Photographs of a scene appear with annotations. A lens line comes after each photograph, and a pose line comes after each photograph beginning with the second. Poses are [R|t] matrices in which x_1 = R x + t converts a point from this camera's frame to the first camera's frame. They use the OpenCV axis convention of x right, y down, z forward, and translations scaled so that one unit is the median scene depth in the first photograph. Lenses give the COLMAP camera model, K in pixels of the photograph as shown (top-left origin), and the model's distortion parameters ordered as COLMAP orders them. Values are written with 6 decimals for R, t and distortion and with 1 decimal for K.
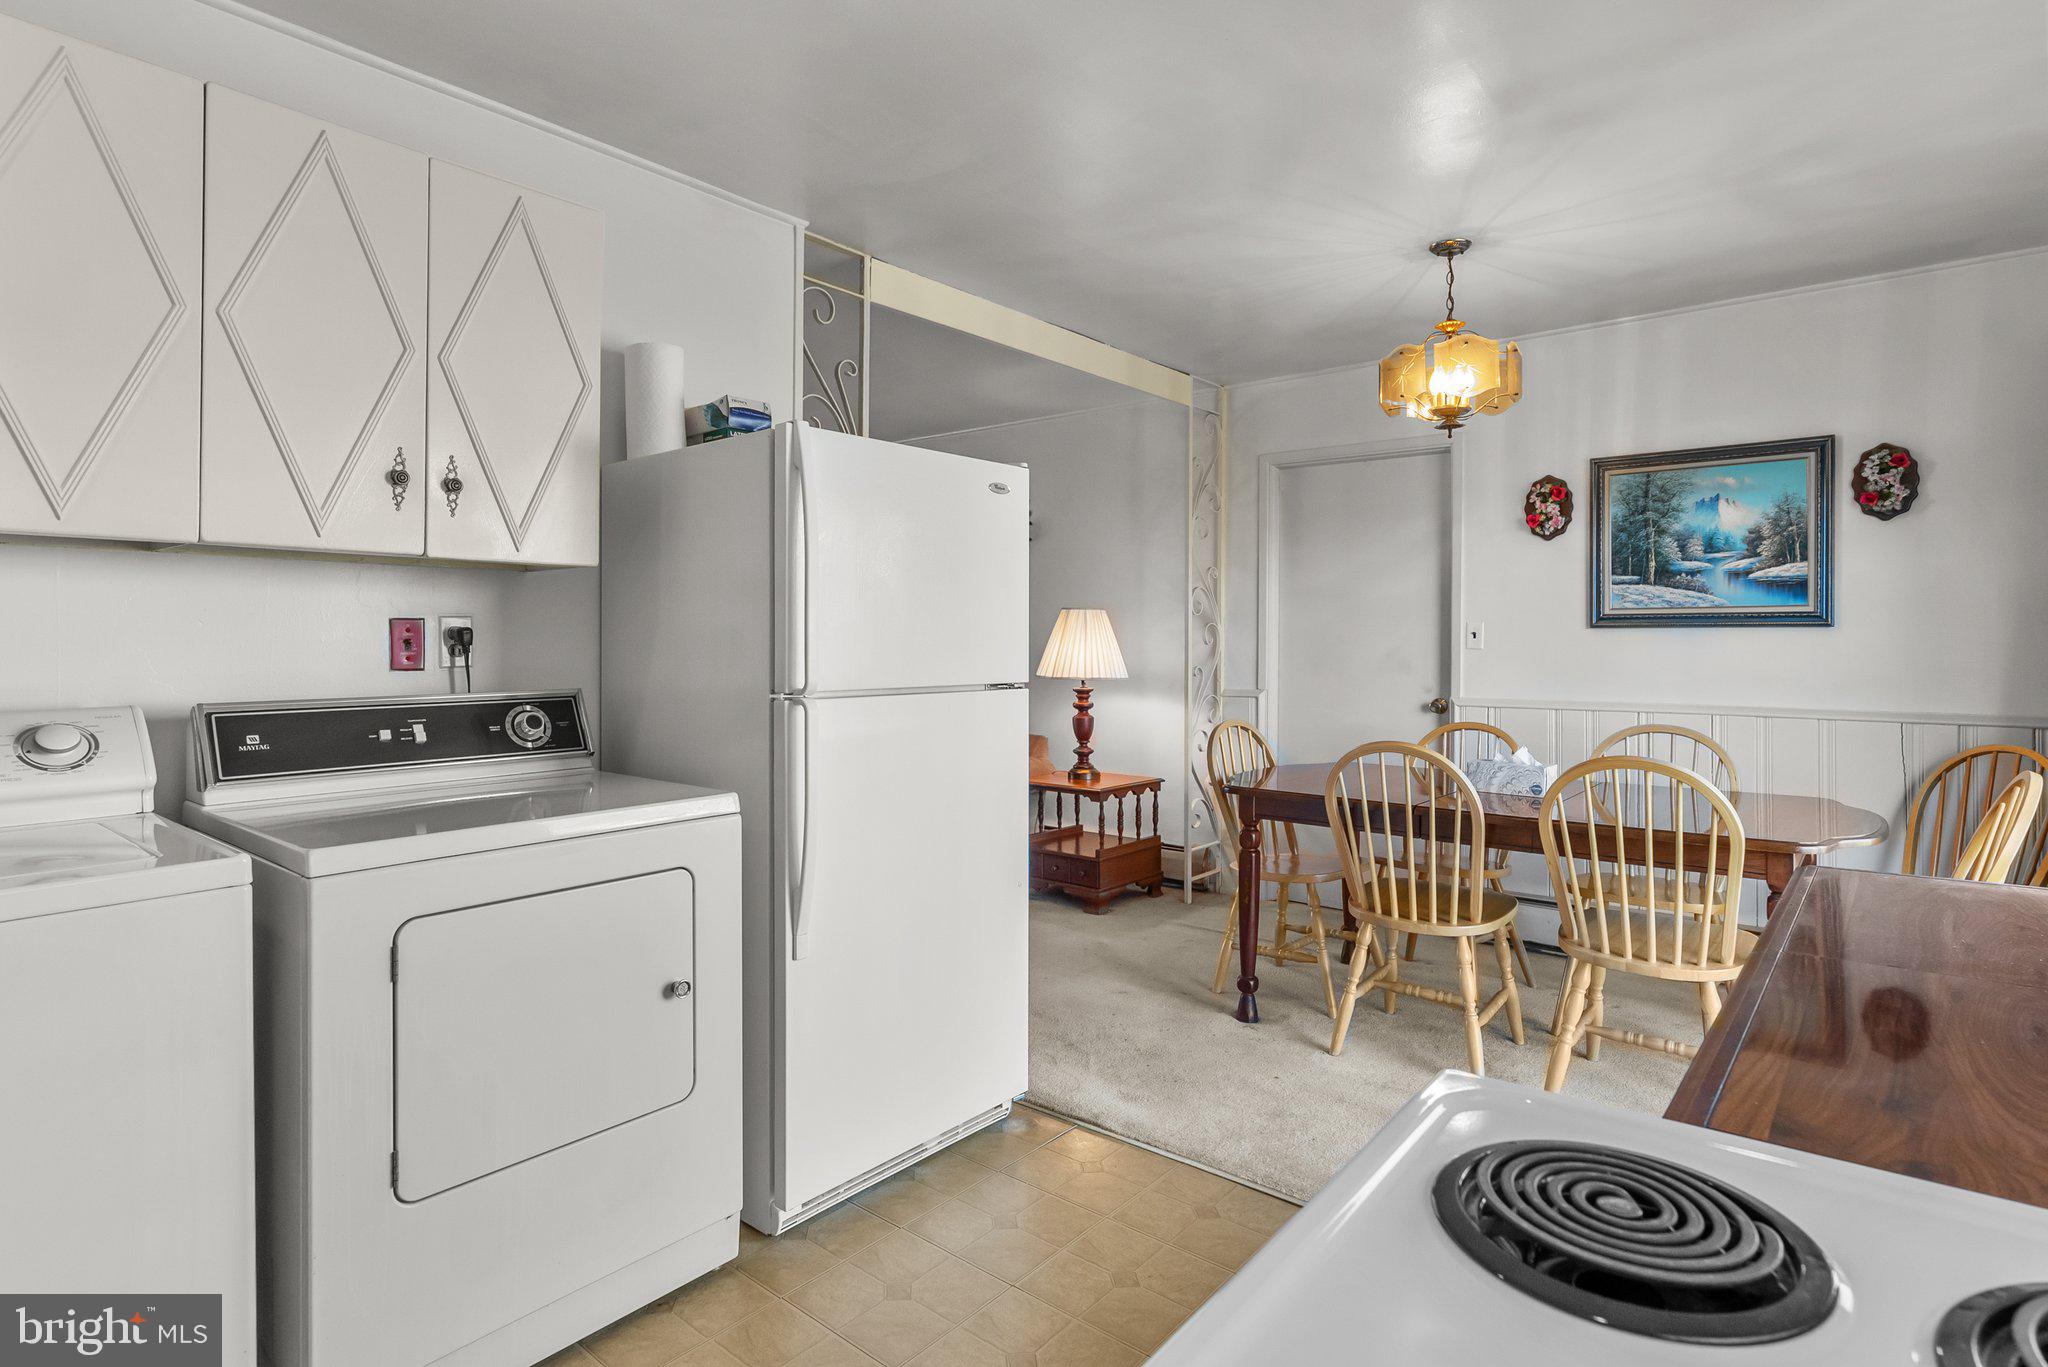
lens RADIAL K [[1070.9, 0, 1029.0], [0, 1070.9, 641.8], [0, 0, 1]] dist [-0.000202, 0.000015]
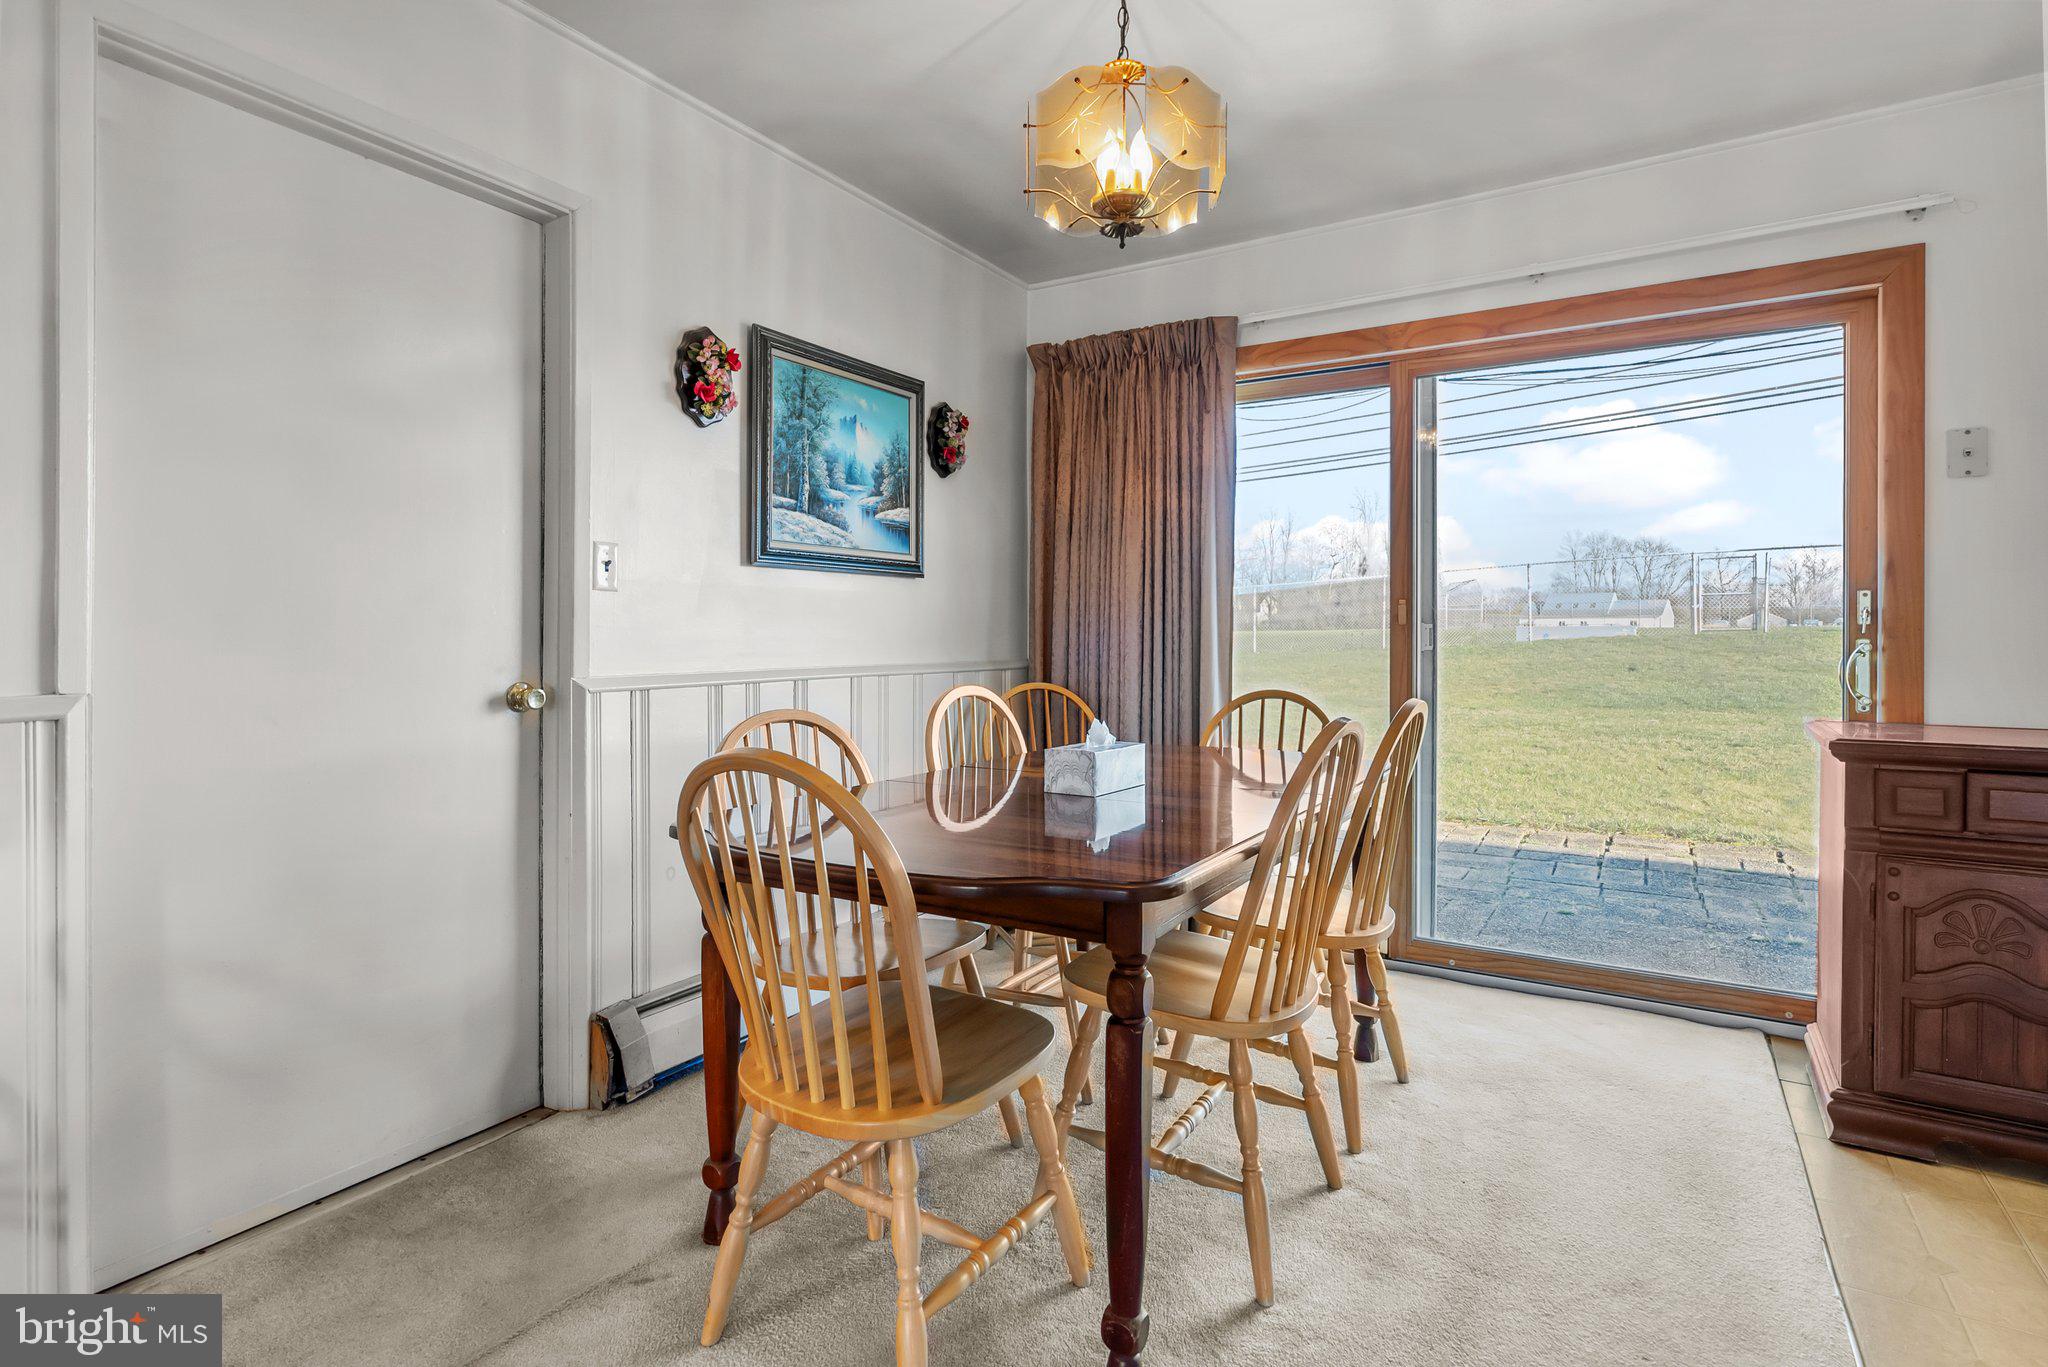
lens RADIAL K [[1026.3, 0, 1024.0], [0, 1026.3, 636.8], [0, 0, 1]] dist [0.000588, 0.000014]
pose [[-0.138825, -0.005314, 0.990303, -0.176206], [-0.000145, 0.999986, 0.005346, 0.032114], [-0.990317, 0.000598, -0.138824, 0.963157]]
